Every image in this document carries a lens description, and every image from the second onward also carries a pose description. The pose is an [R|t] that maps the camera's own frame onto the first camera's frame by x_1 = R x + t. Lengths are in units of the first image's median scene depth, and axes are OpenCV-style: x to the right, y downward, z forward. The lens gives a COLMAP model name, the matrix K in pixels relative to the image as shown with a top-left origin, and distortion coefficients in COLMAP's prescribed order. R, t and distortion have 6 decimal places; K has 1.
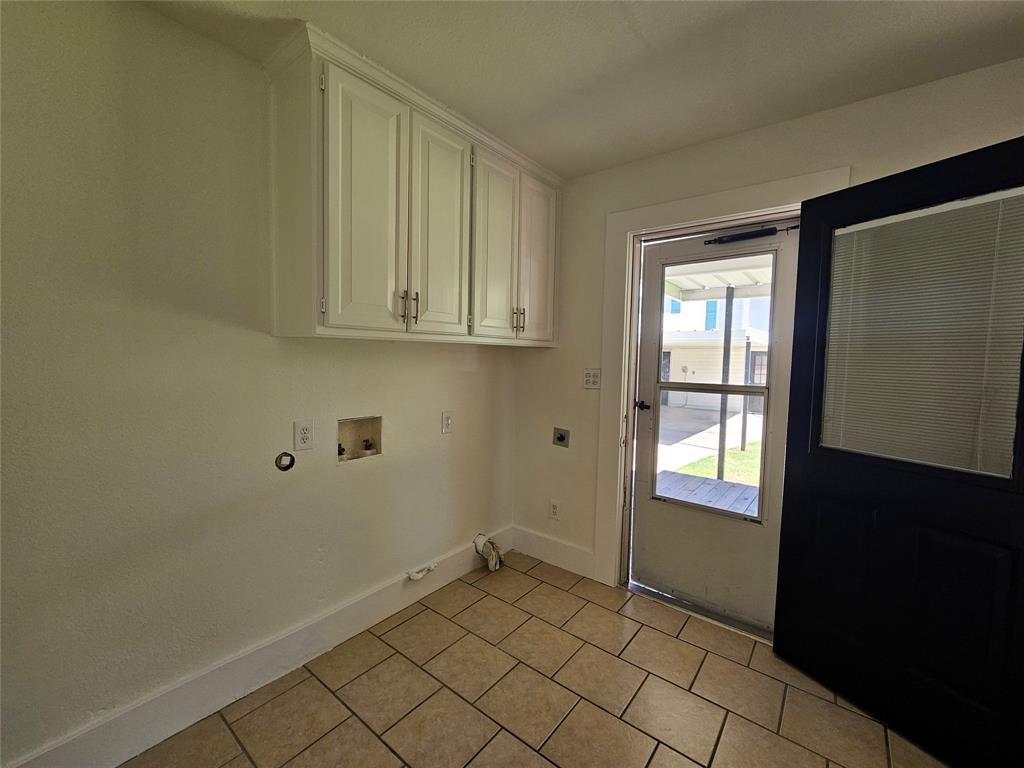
lens RADIAL K [[424.0, 0, 511.0], [0, 424.0, 385.5], [0, 0, 1]] dist [0.001539, 0.000069]
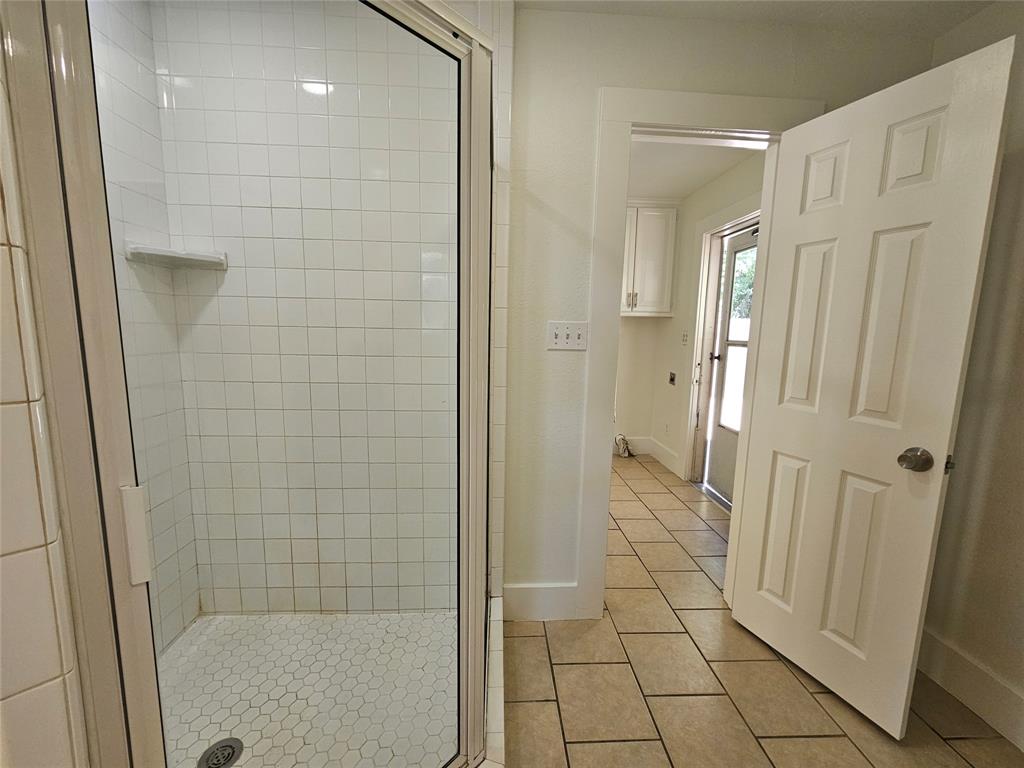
lens RADIAL K [[424.0, 0, 511.0], [0, 424.0, 385.5], [0, 0, 1]] dist [0.001539, 0.000069]
pose [[0.658388, 0.090846, -0.747176, 0.906775], [-0.053815, 0.995830, 0.073659, 0.072654], [0.750752, -0.008287, 0.660532, -0.411616]]
